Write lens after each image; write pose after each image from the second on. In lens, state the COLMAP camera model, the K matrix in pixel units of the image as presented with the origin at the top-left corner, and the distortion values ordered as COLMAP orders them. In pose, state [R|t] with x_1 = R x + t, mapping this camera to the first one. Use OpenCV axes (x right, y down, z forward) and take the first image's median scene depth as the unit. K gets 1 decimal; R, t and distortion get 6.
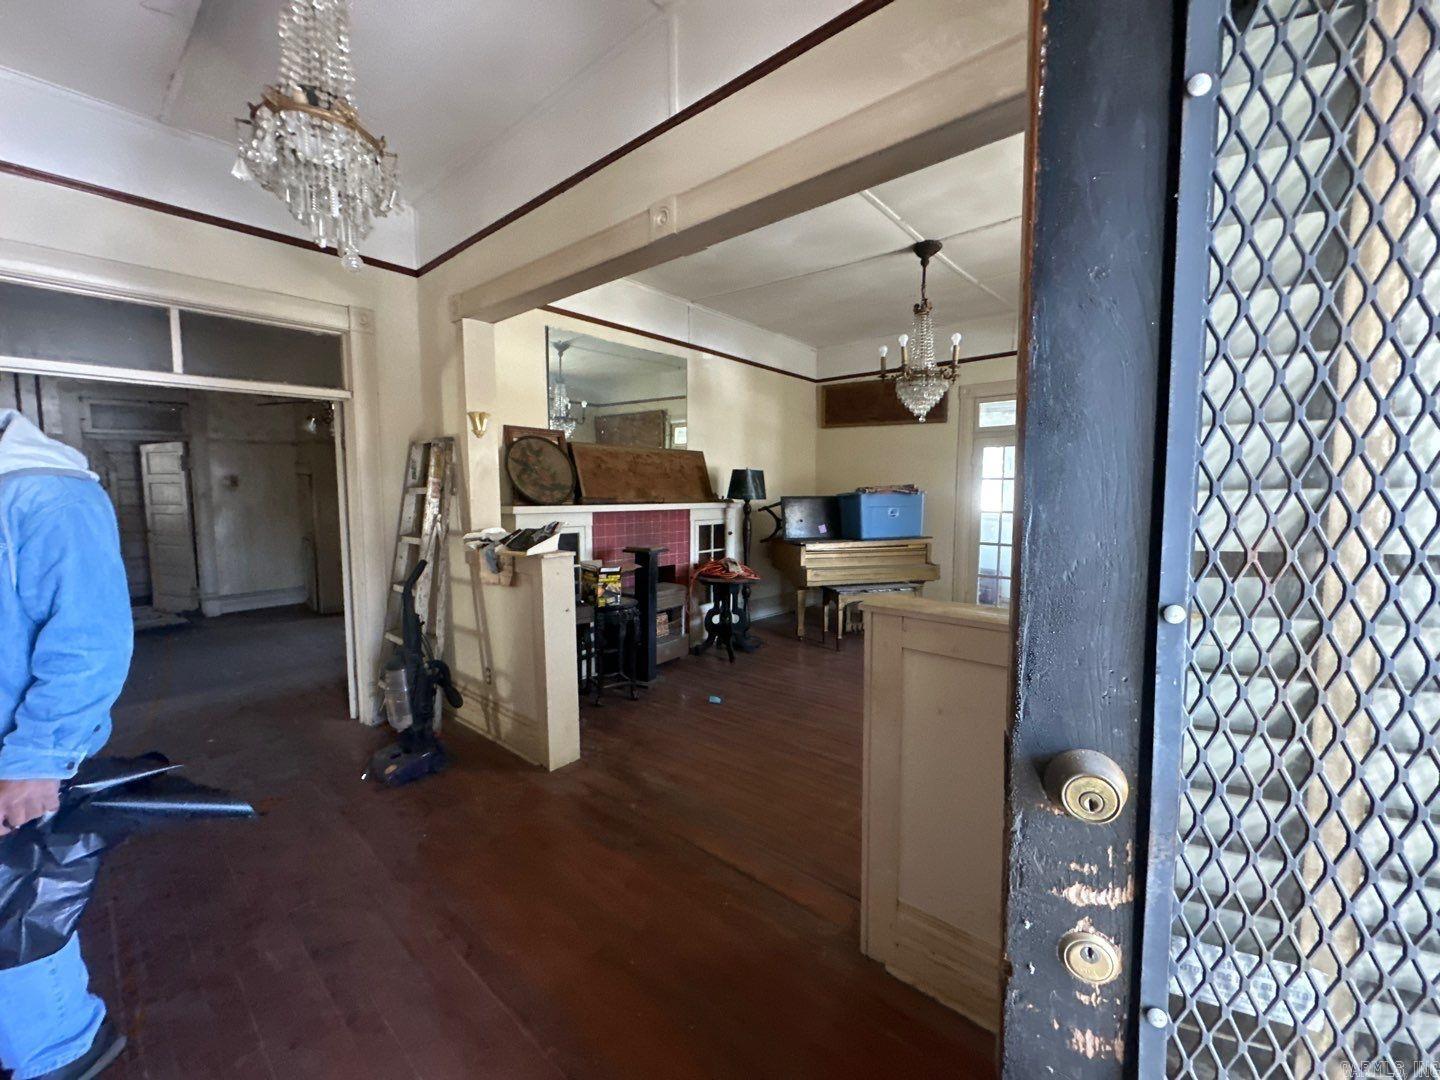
lens RADIAL K [[575.6, 0, 719.6], [0, 575.6, 537.2], [0, 0, 1]] dist [-0.002548, 0.000770]
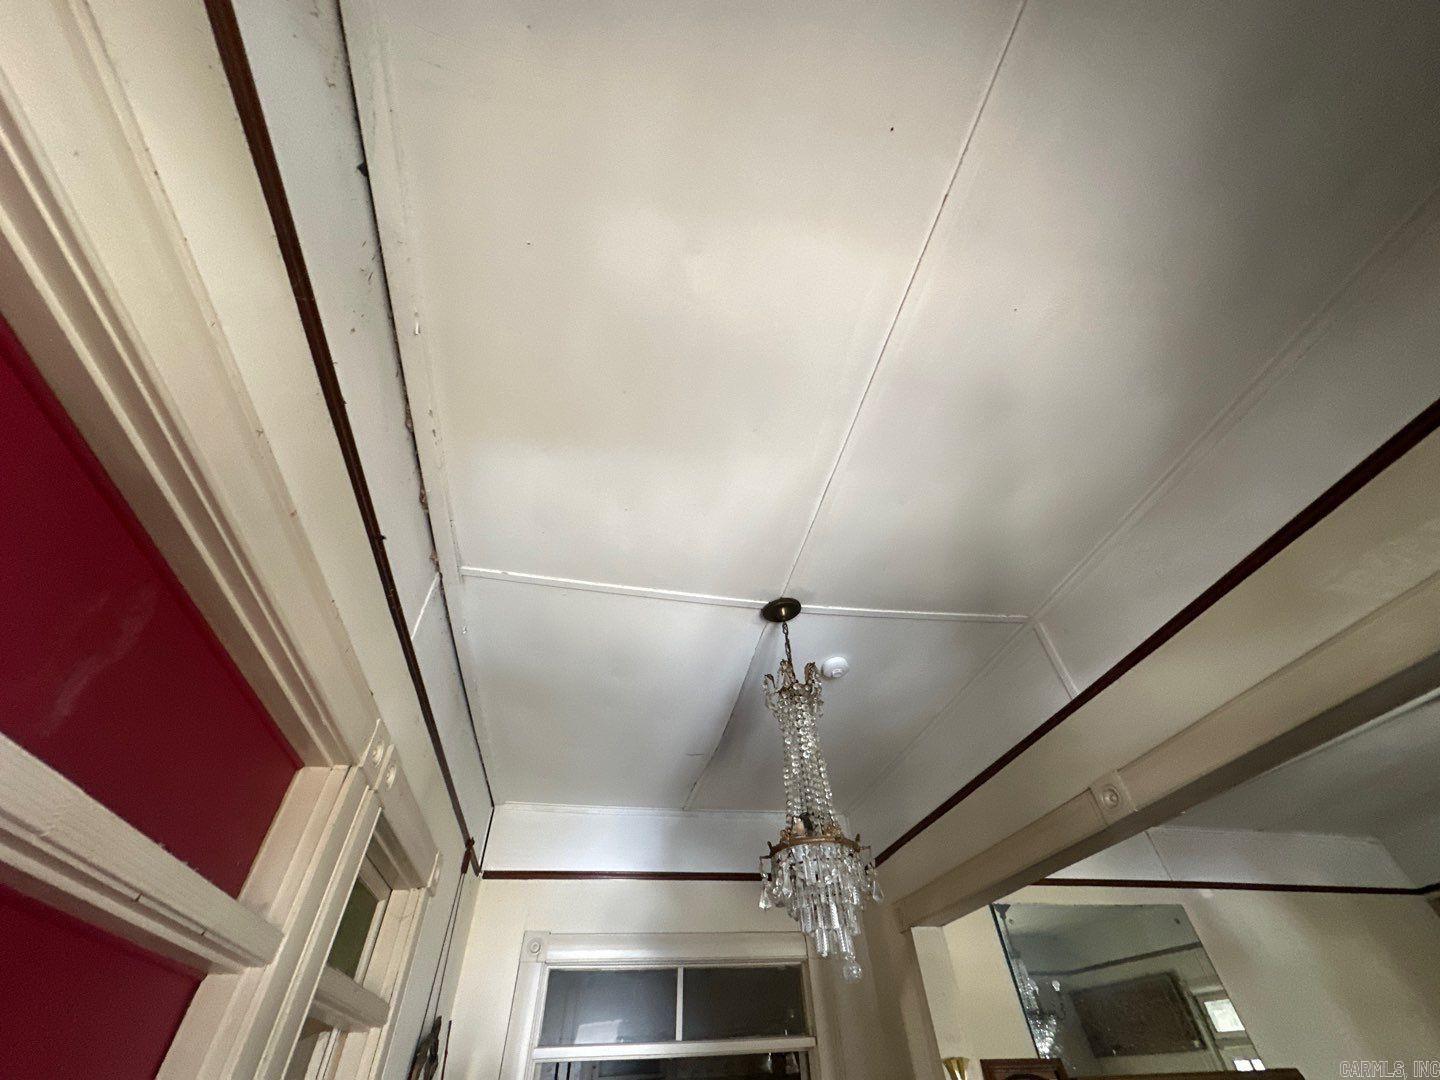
lens RADIAL K [[575.6, 0, 719.6], [0, 575.6, 537.2], [0, 0, 1]] dist [-0.002548, 0.000770]
pose [[0.795306, -0.447052, -0.409430, -0.025442], [-0.016129, 0.659551, -0.751487, -0.092422], [0.605993, 0.604266, 0.517335, -0.064519]]
